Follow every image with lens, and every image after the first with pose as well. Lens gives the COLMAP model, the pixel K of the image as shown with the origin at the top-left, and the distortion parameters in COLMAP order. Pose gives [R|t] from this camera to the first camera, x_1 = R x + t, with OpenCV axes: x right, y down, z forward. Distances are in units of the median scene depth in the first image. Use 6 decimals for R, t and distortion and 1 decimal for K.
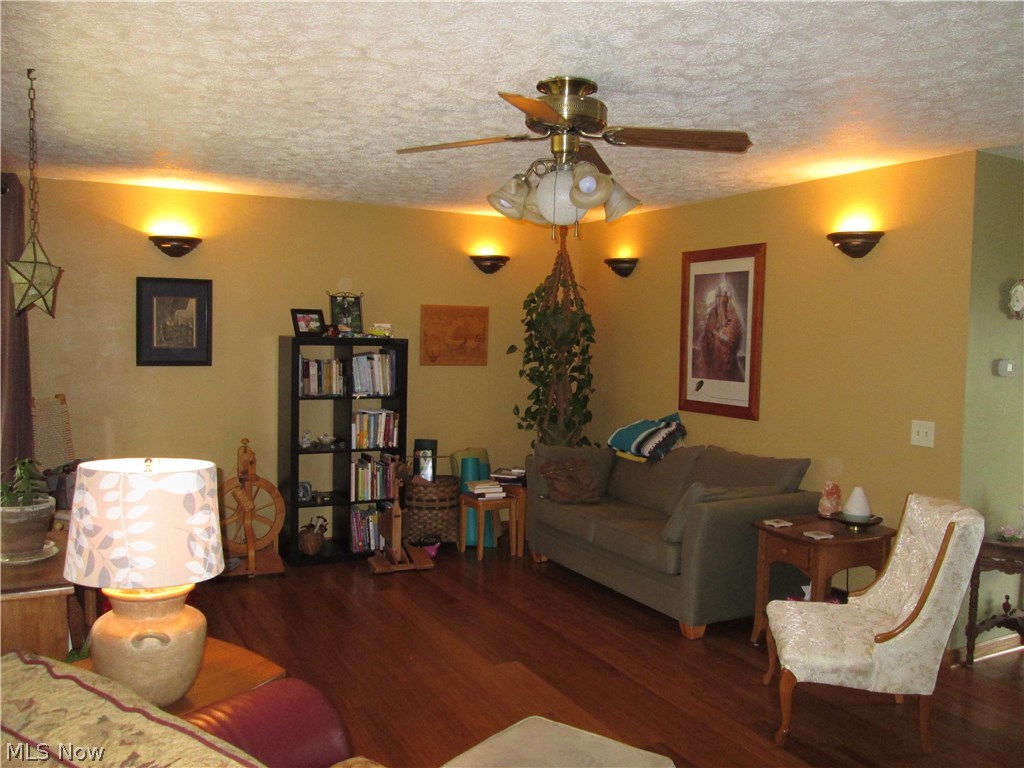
lens RADIAL K [[853.1, 0, 512.2], [0, 853.1, 378.8], [0, 0, 1]] dist [-0.038546, 0.005683]
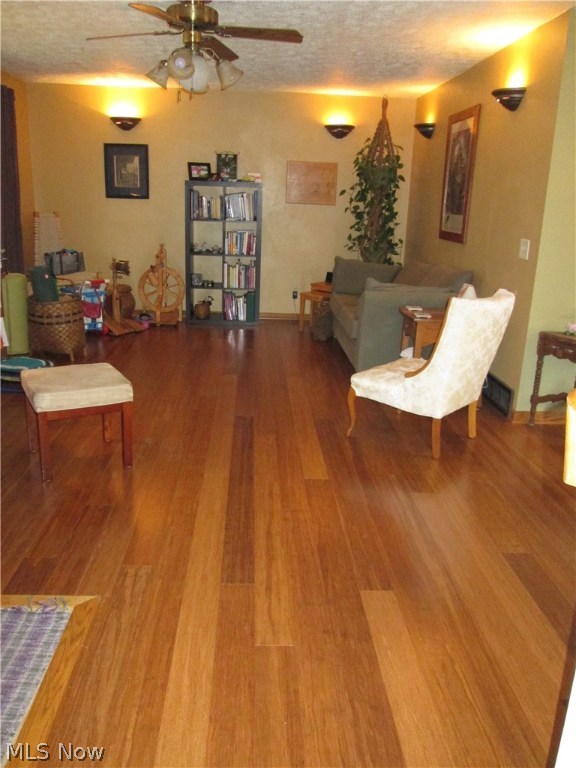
lens RADIAL K [[639.9, 0, 285.4], [0, 639.9, 389.5], [0, 0, 1]] dist [-0.038546, 0.005683]
pose [[0.906631, 0.132135, -0.400699, 0.431548], [-0.038892, 0.971825, 0.232473, 0.046519], [0.420127, -0.195183, 0.886226, -0.062287]]
